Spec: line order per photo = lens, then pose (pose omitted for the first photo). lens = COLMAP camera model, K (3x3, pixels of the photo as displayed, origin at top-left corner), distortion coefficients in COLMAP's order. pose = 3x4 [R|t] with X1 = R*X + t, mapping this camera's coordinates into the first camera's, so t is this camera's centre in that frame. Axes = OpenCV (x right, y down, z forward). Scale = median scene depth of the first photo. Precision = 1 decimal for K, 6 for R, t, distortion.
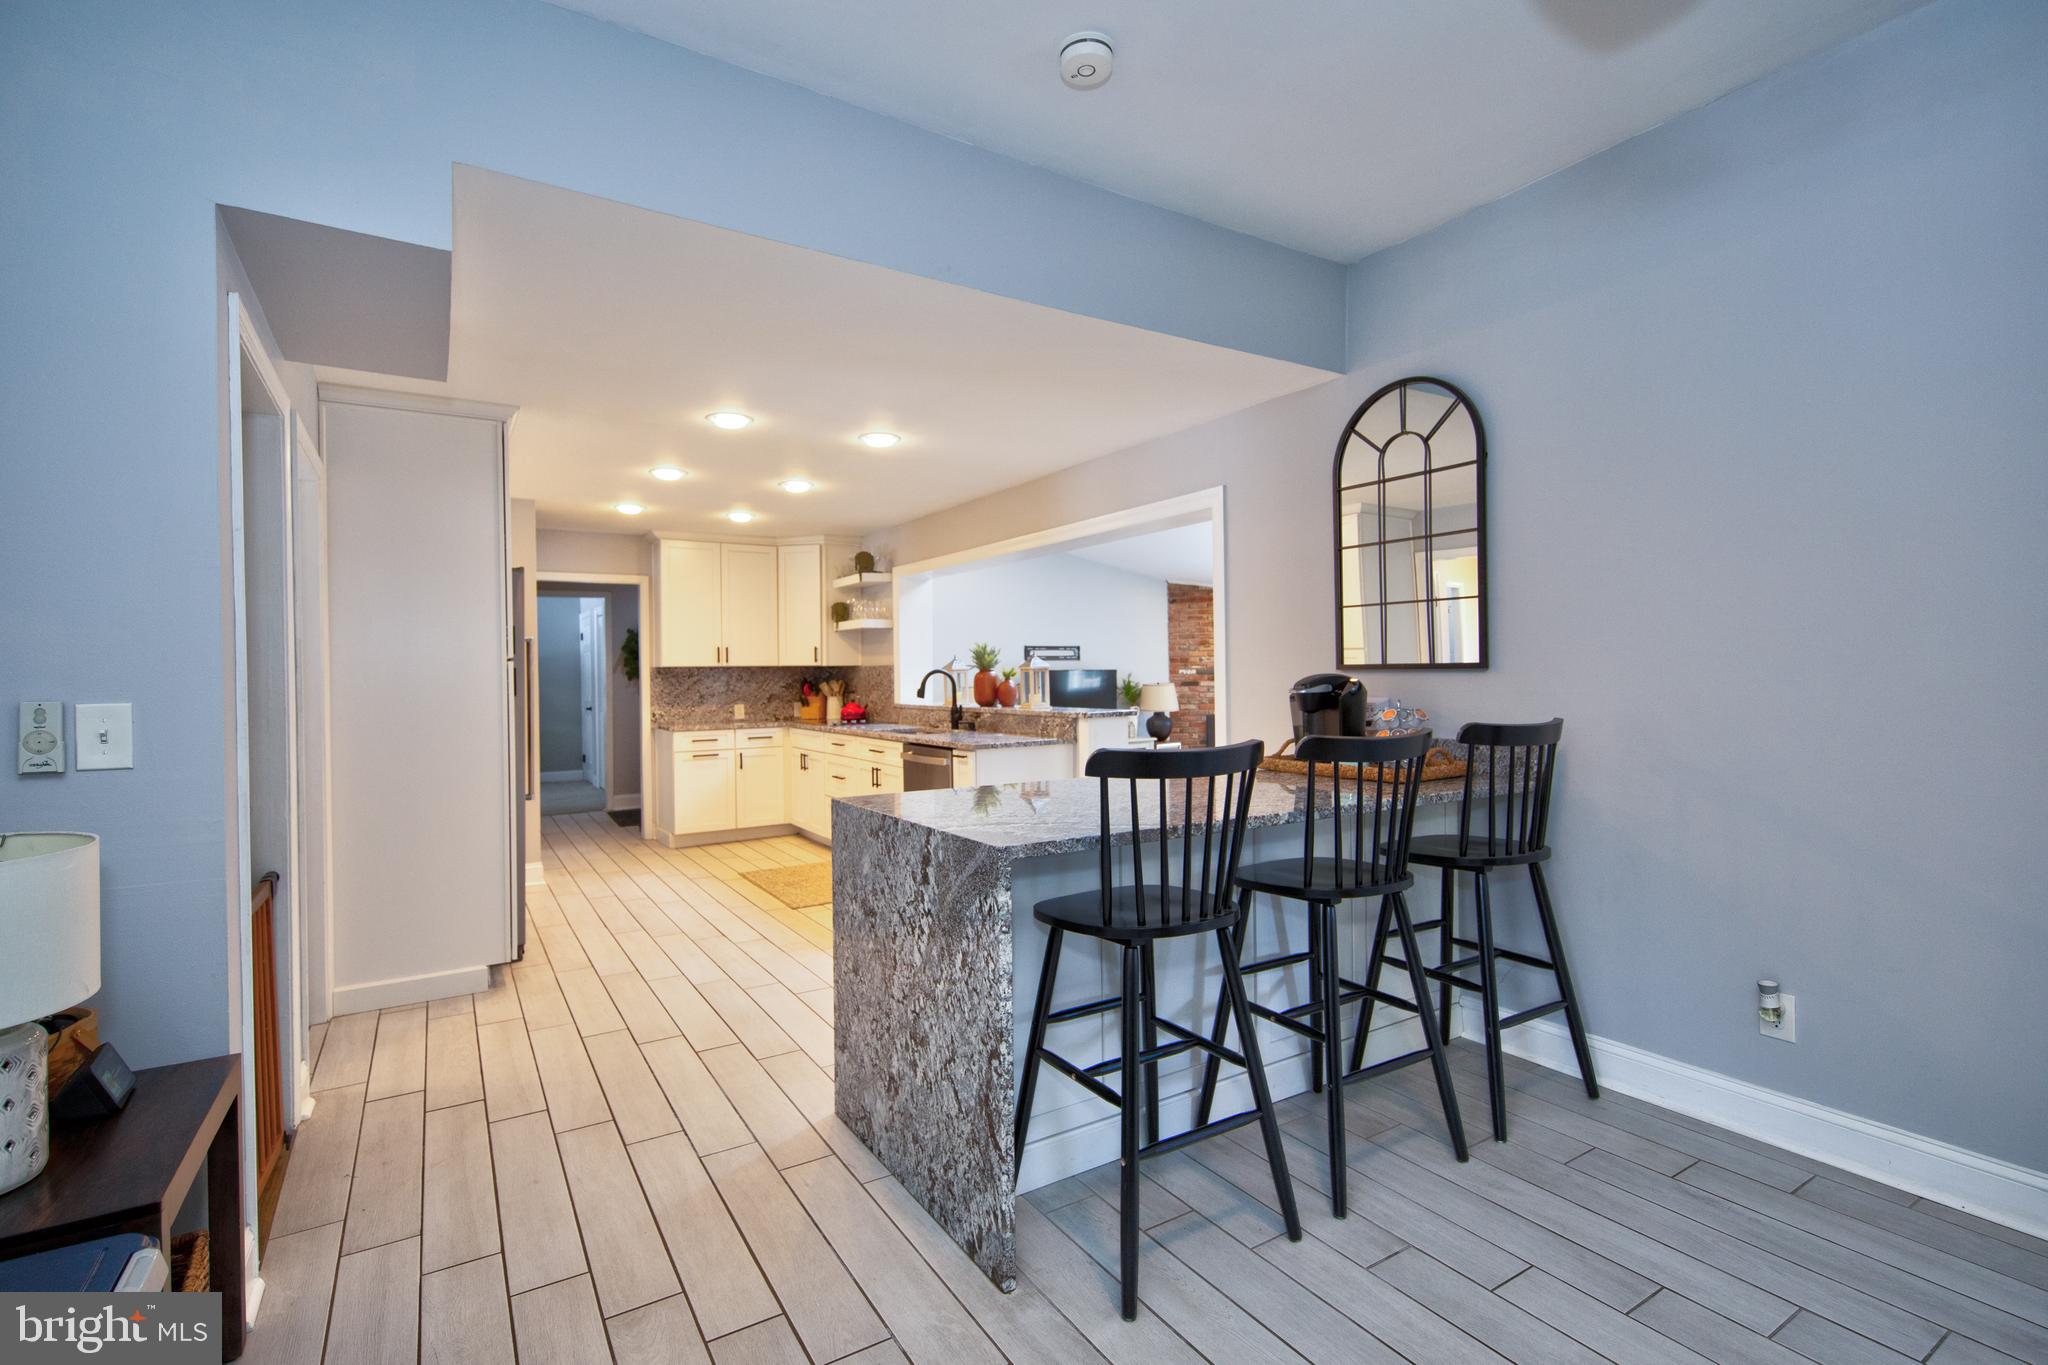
lens RADIAL K [[939.8, 0, 1023.3], [0, 939.8, 677.5], [0, 0, 1]] dist [0.007799, 0.000223]
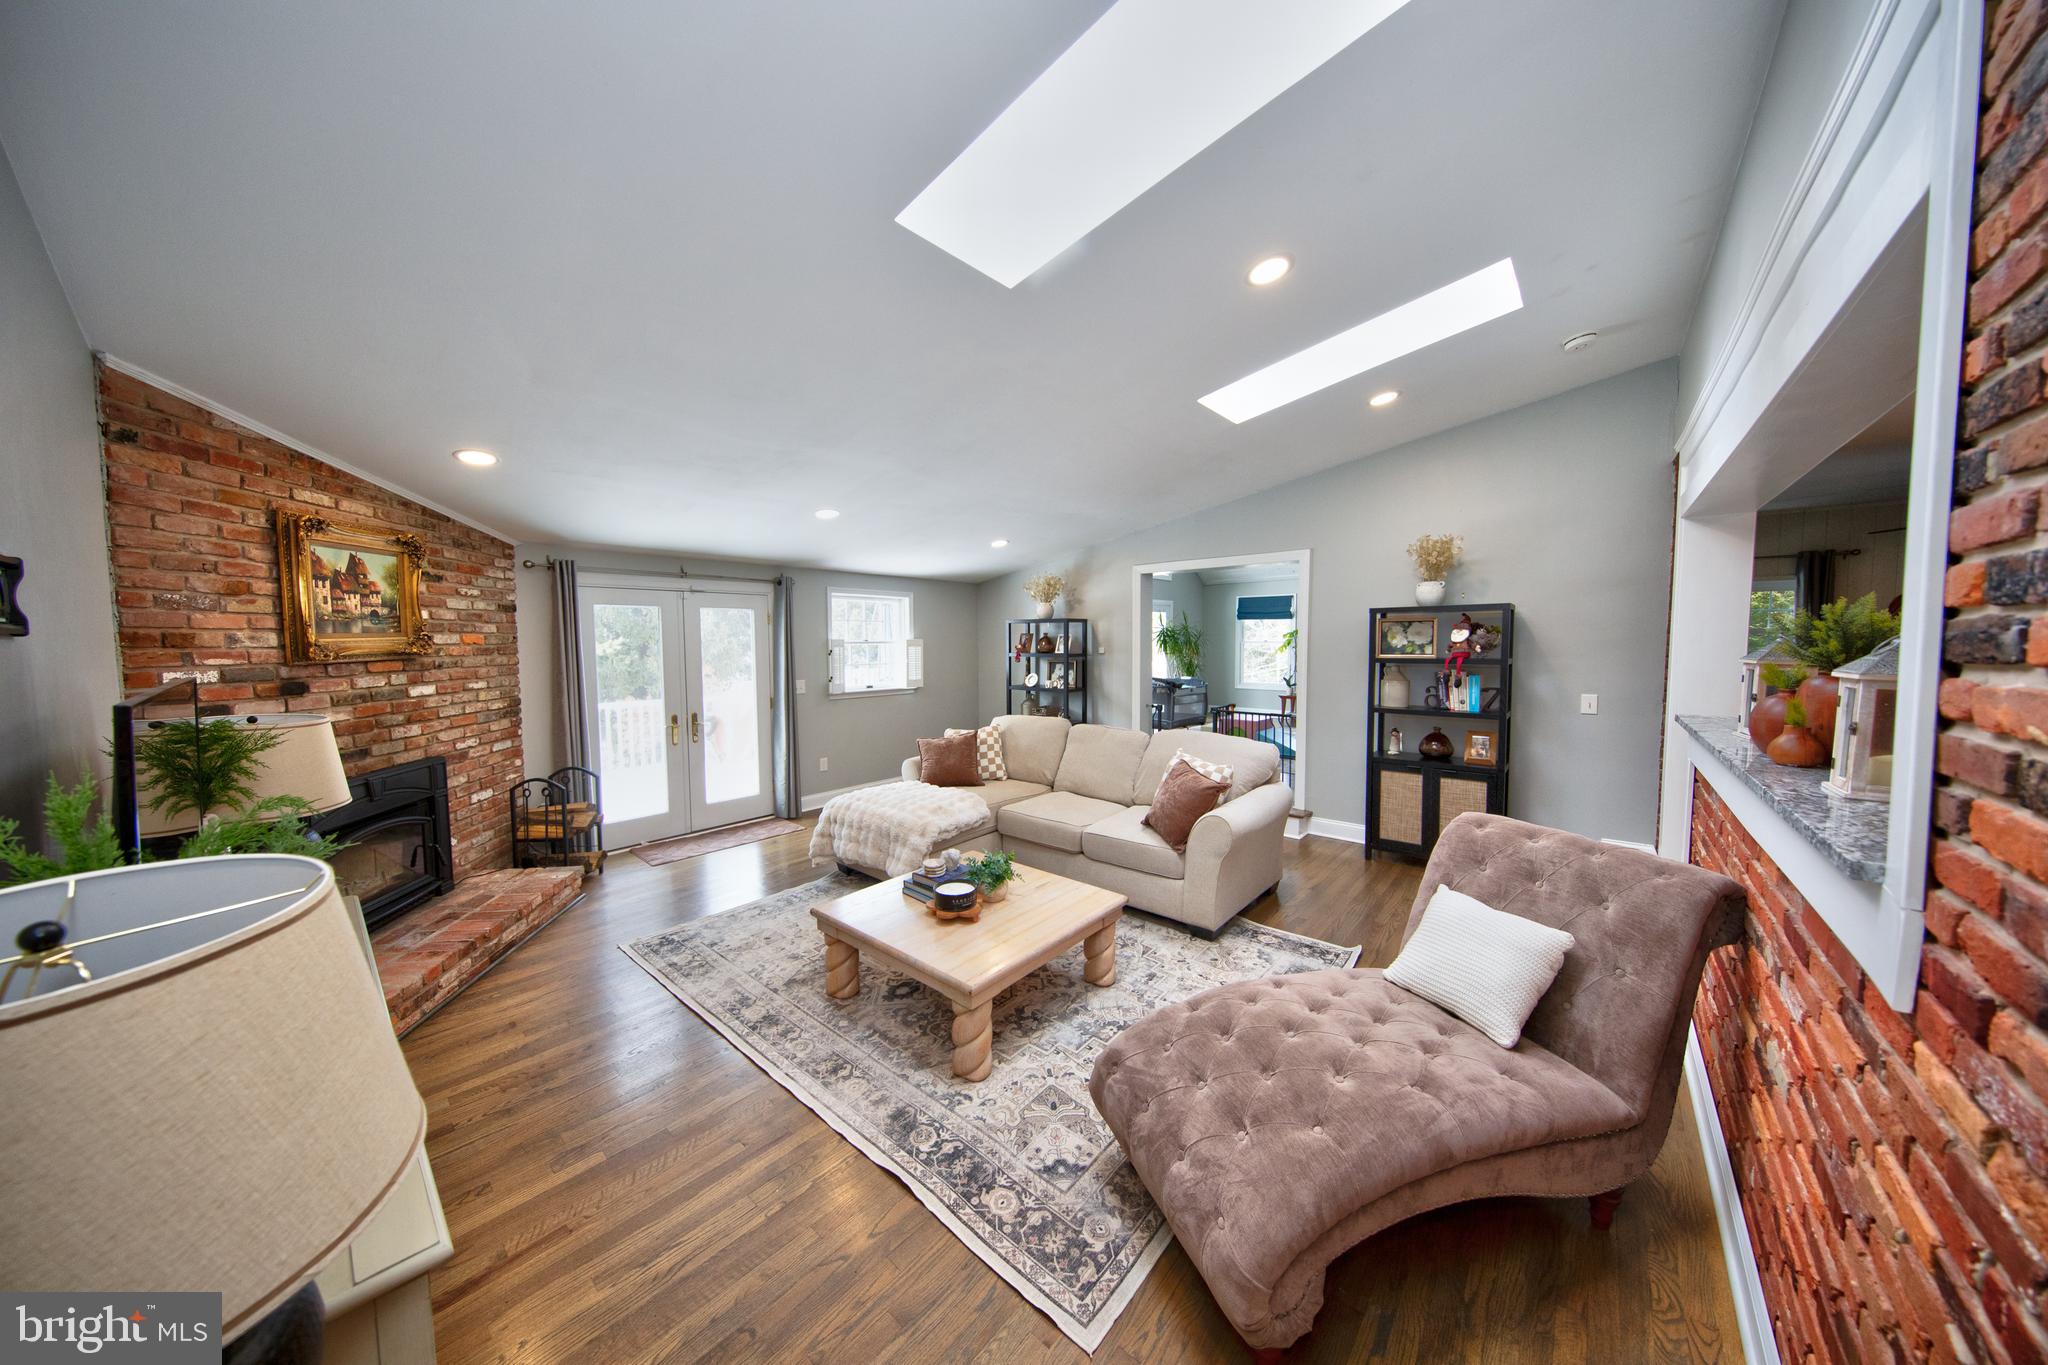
lens RADIAL K [[646.5, 0, 1021.2], [0, 646.5, 675.7], [0, 0, 1]] dist [0.000170, -0.002164]
pose [[-0.290809, -0.039779, 0.955954, -0.166414], [0.013811, 0.998857, 0.045765, -0.018790], [-0.956681, 0.026512, -0.289927, 1.176611]]
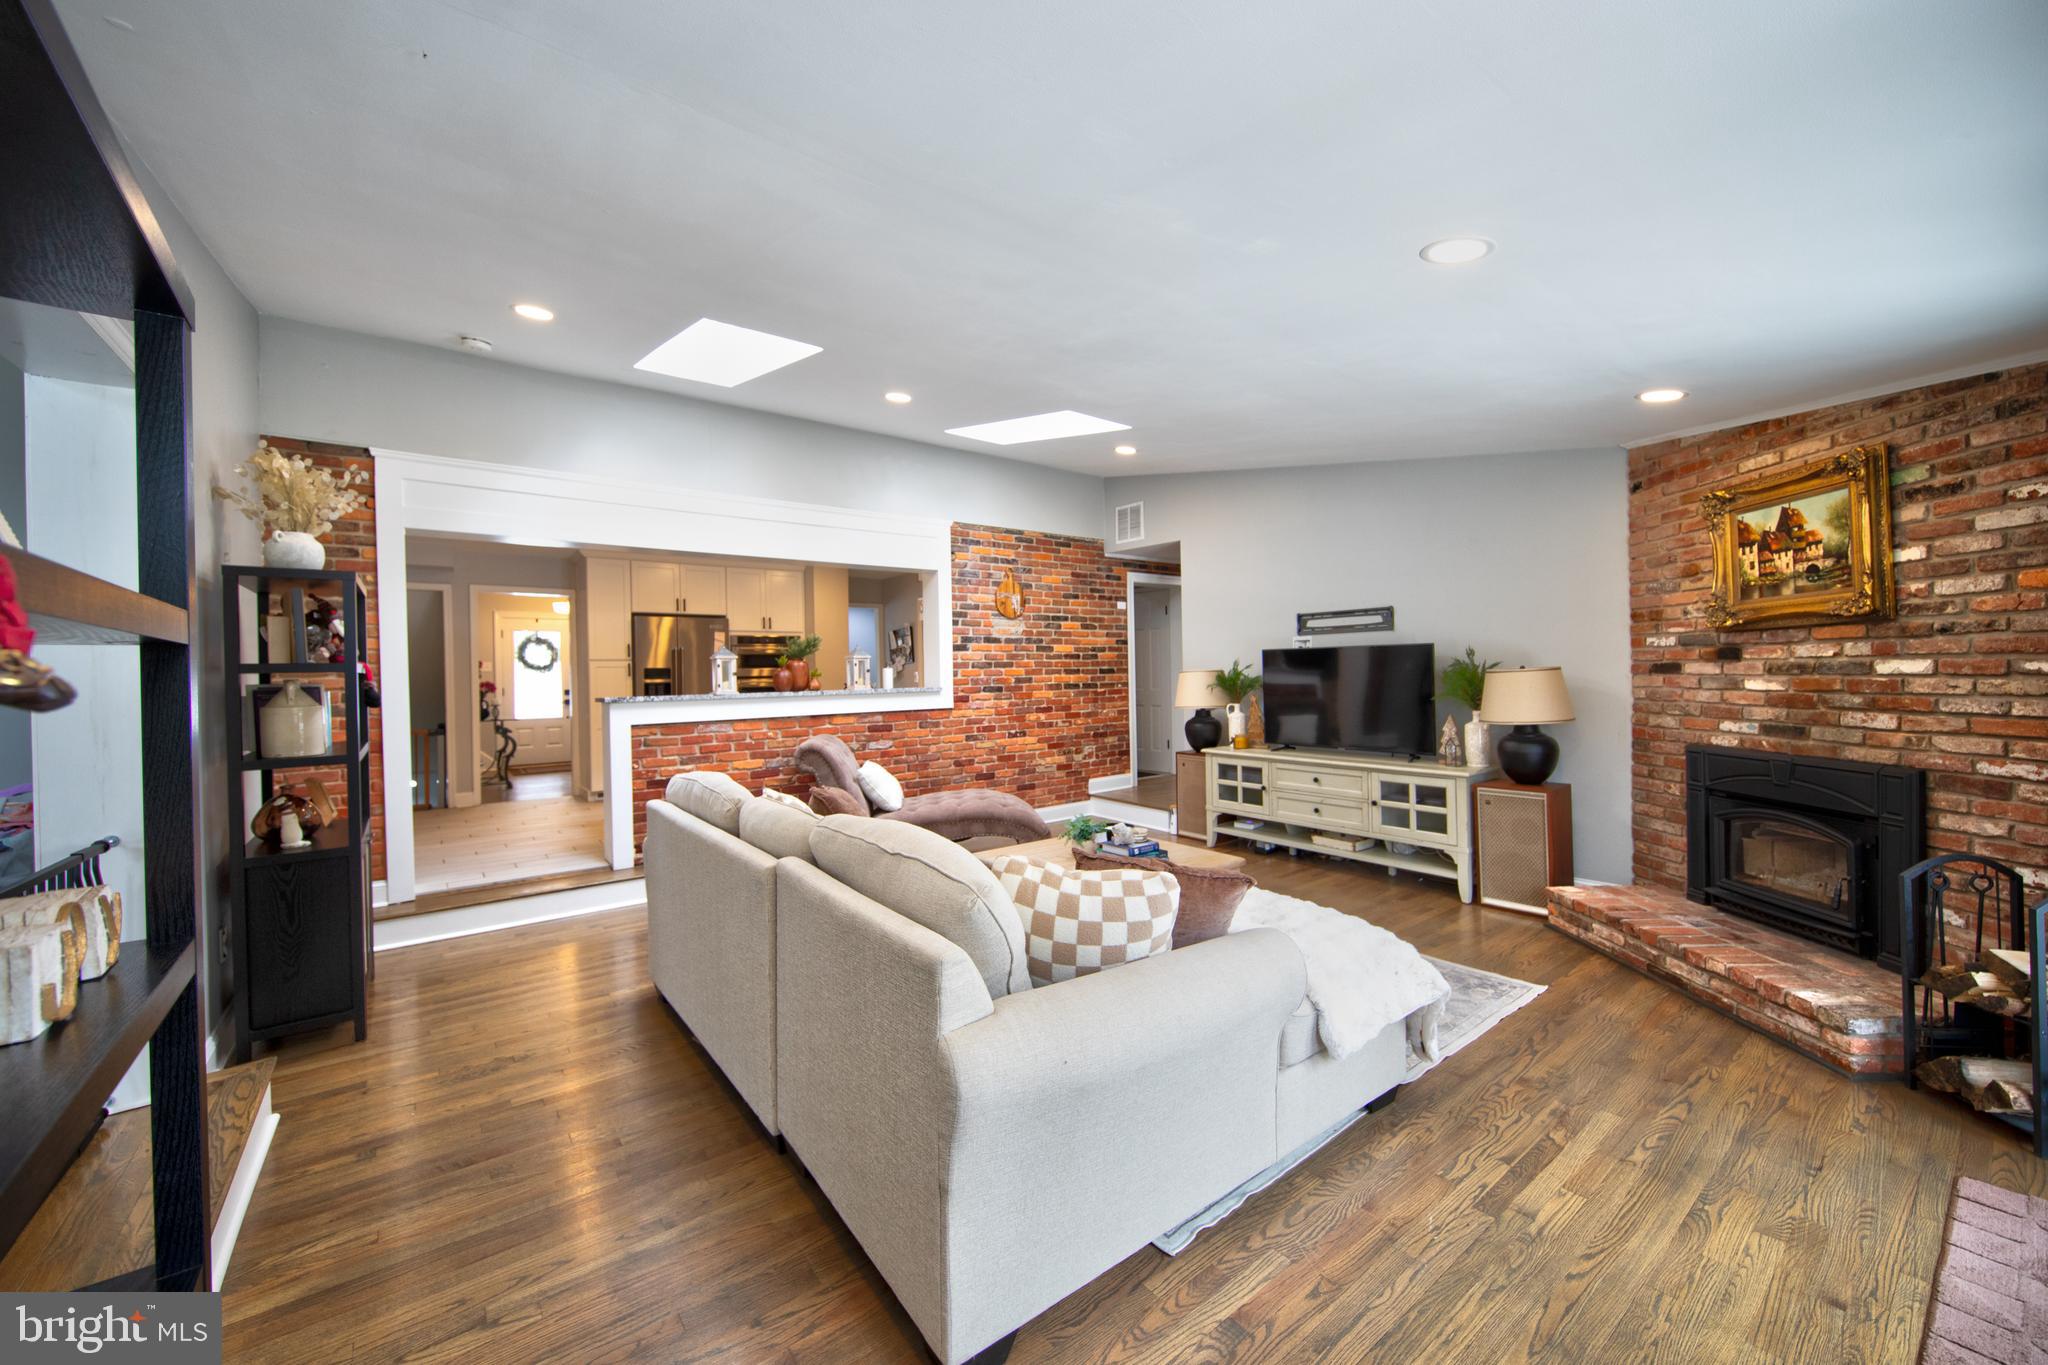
lens RADIAL K [[774.0, 0, 1020.4], [0, 774.0, 675.8], [0, 0, 1]] dist [0.001023, -0.000232]
pose [[0.092928, 0.016417, -0.995537, 0.751664], [0.013681, 0.999749, 0.017763, -0.000823], [0.995579, -0.015271, 0.092680, 0.986049]]
